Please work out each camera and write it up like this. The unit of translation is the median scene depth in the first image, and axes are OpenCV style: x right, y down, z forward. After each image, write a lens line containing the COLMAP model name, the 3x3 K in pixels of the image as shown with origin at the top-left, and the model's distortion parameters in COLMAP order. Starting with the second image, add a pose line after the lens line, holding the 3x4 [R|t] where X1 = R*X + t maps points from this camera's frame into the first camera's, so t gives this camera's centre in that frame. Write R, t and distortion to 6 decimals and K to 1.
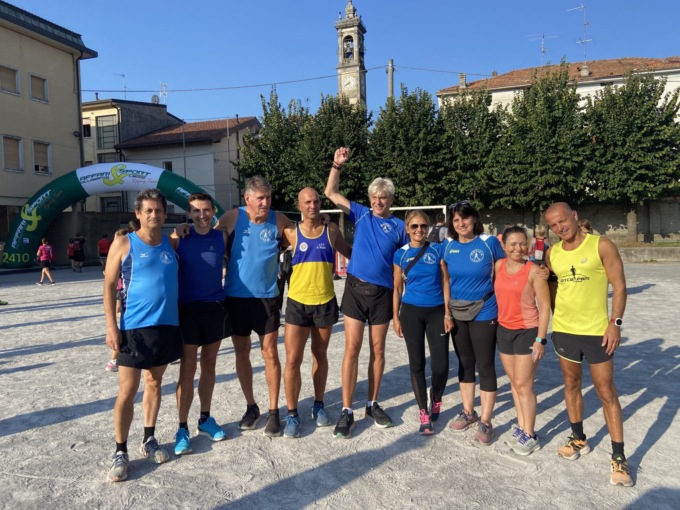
lens RADIAL K [[515.0, 0, 344.4], [0, 515.0, 258.4], [0, 0, 1]] dist [0.045503, -0.051855]
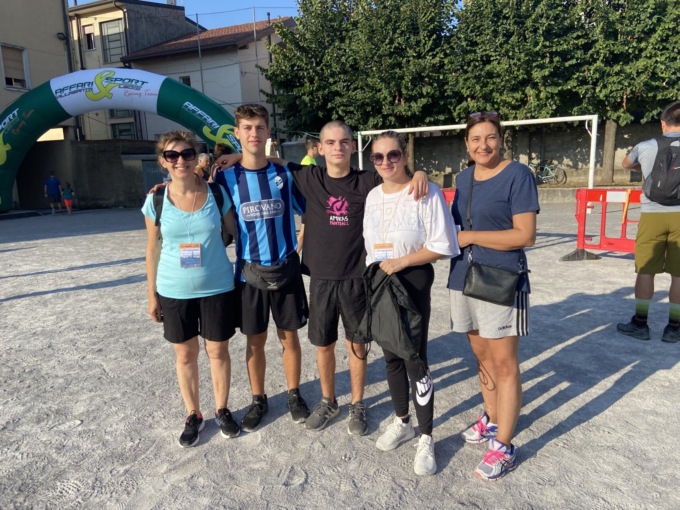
lens RADIAL K [[515.0, 0, 335.6], [0, 515.0, 255.7], [0, 0, 1]] dist [0.045503, -0.051855]
pose [[0.995434, 0.006904, -0.095200, -0.041693], [0.004957, 0.992296, 0.123792, -0.012393], [0.095321, -0.123699, 0.987731, 0.275822]]
